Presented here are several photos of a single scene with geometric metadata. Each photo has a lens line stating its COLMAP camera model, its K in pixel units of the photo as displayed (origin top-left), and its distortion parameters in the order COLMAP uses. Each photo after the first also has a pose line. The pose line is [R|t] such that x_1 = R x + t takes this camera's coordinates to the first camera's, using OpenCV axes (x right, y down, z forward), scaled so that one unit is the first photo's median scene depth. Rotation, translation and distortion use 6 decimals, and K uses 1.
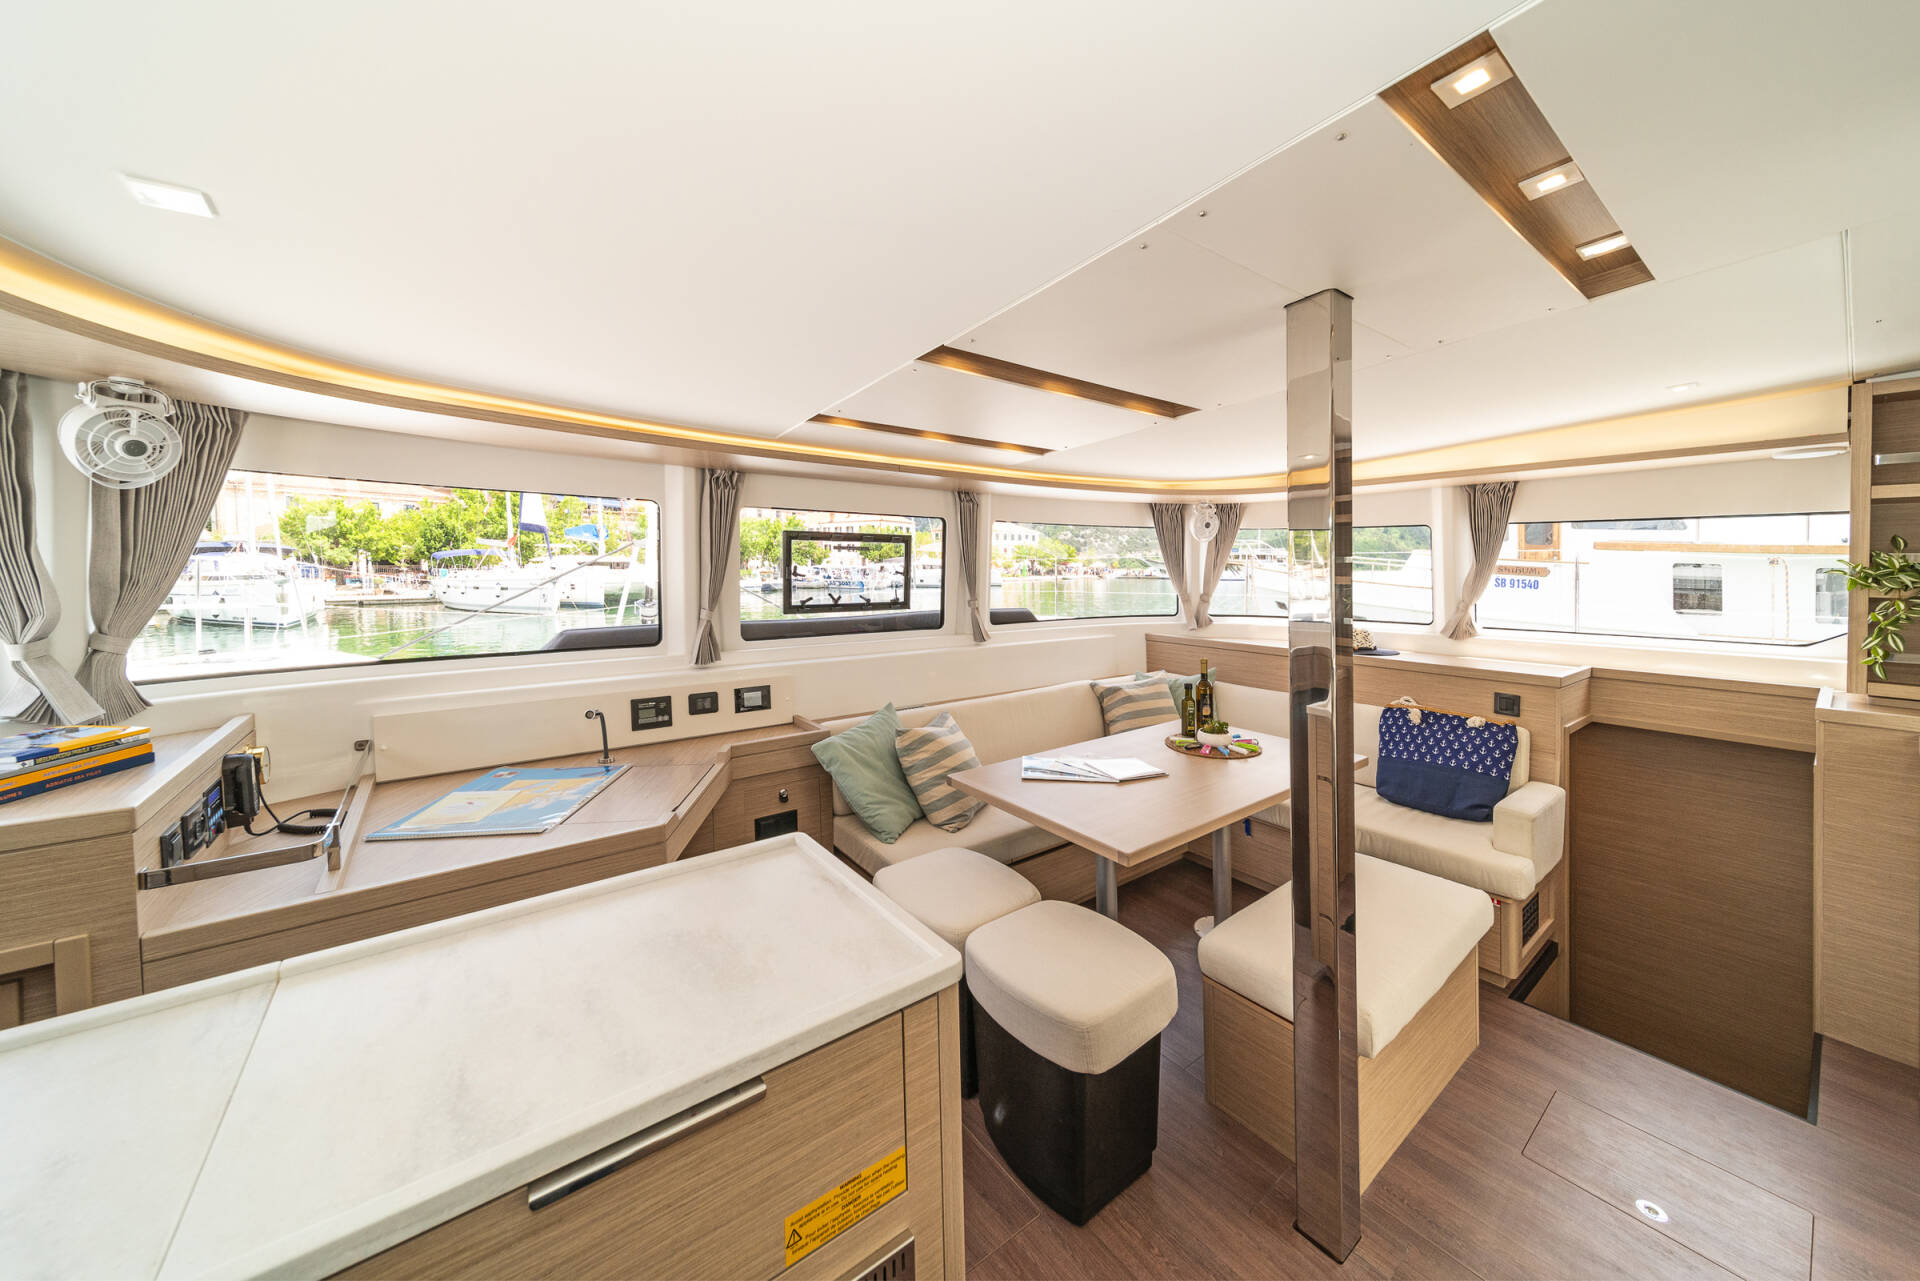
lens RADIAL K [[698.4, 0, 984.0], [0, 698.4, 640.2], [0, 0, 1]] dist [0.001656, -0.000015]
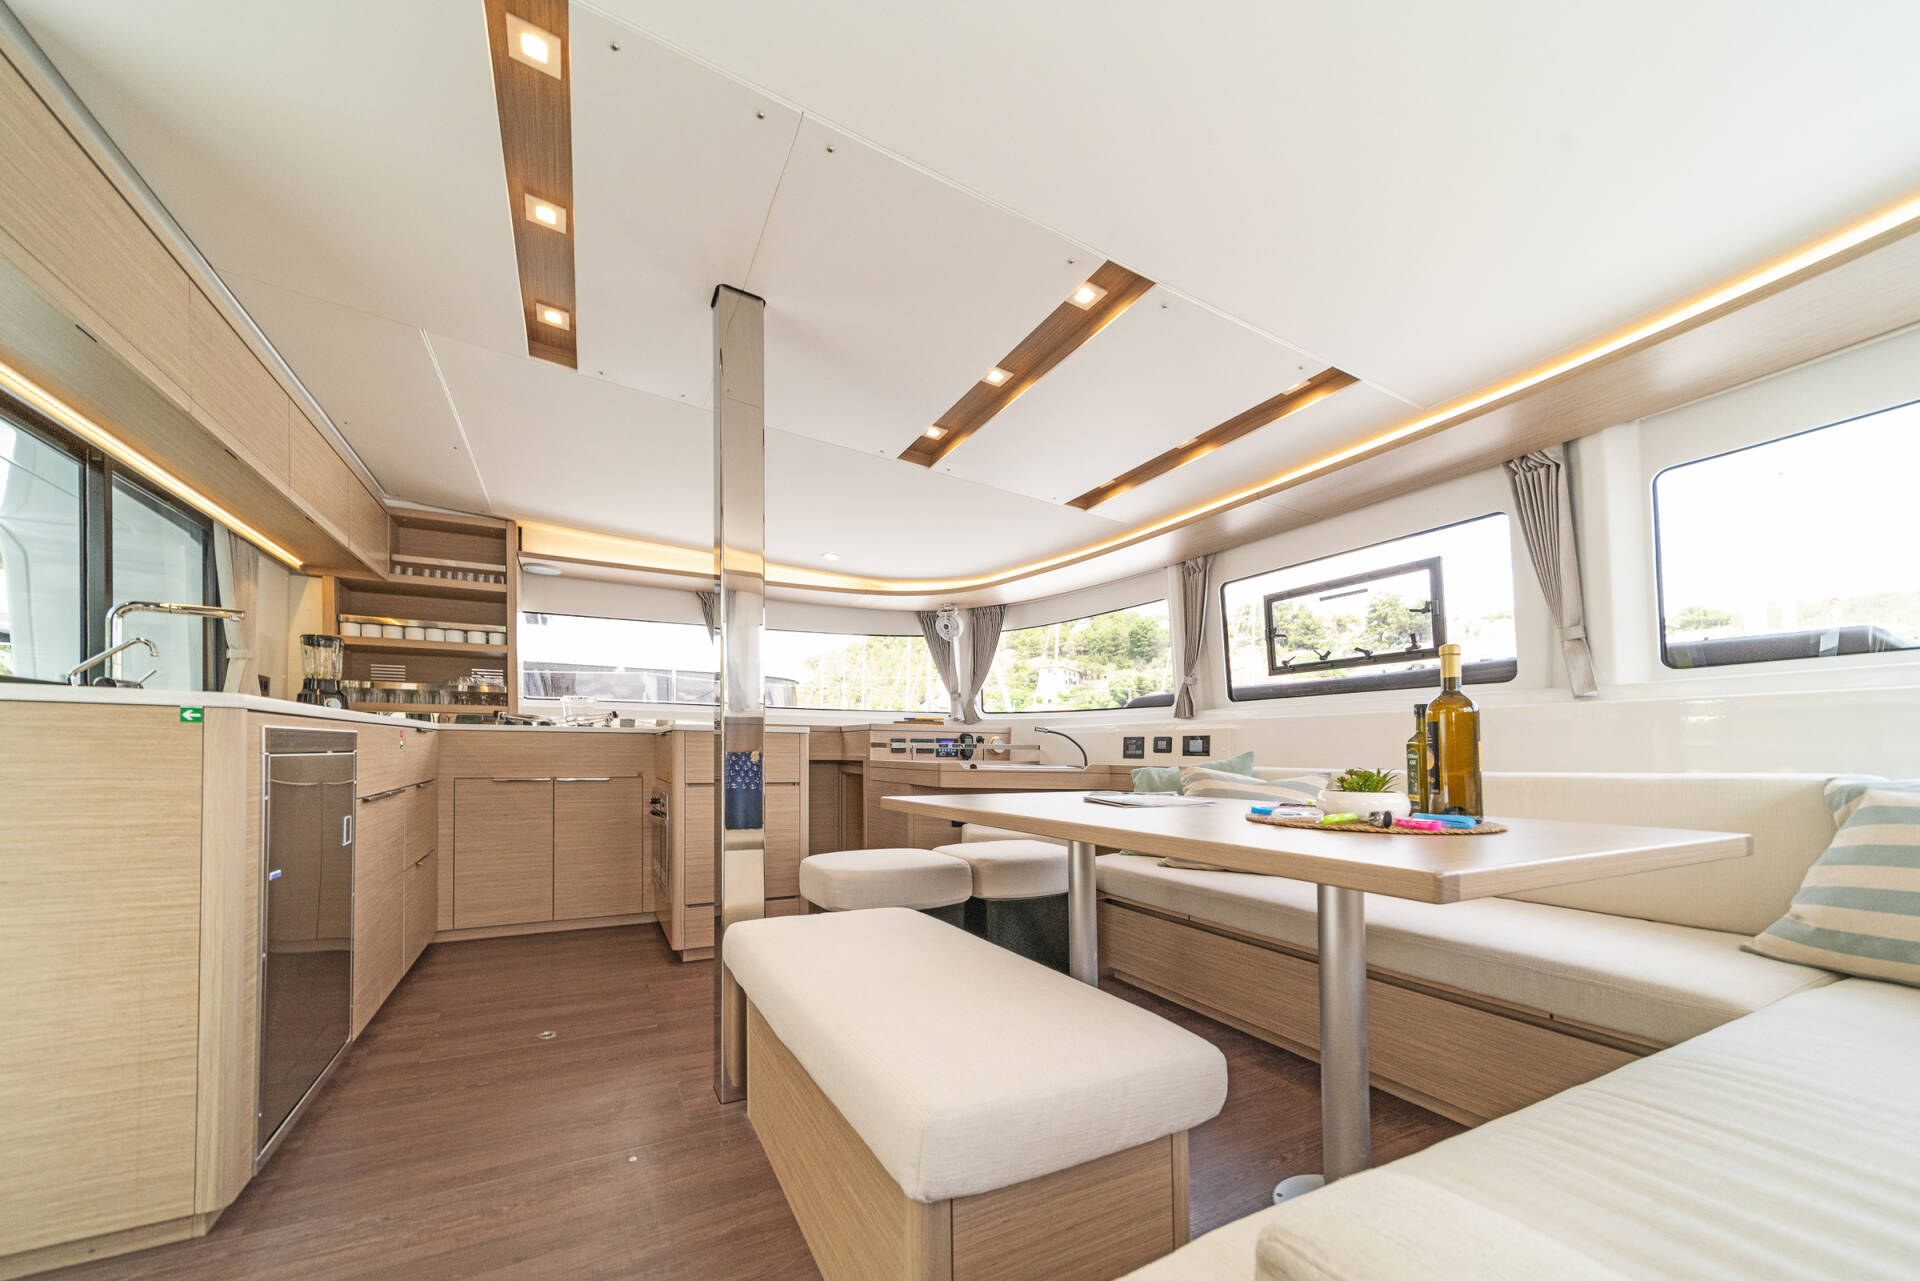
lens RADIAL K [[607.5, 0, 923.2], [0, 607.5, 731.8], [0, 0, 1]] dist [0.000783, 0.000034]
pose [[-0.165818, -0.018229, -0.985988, 0.751121], [-0.094591, 0.995513, -0.002497, 0.105400], [0.981609, 0.092851, -0.166798, 0.710026]]
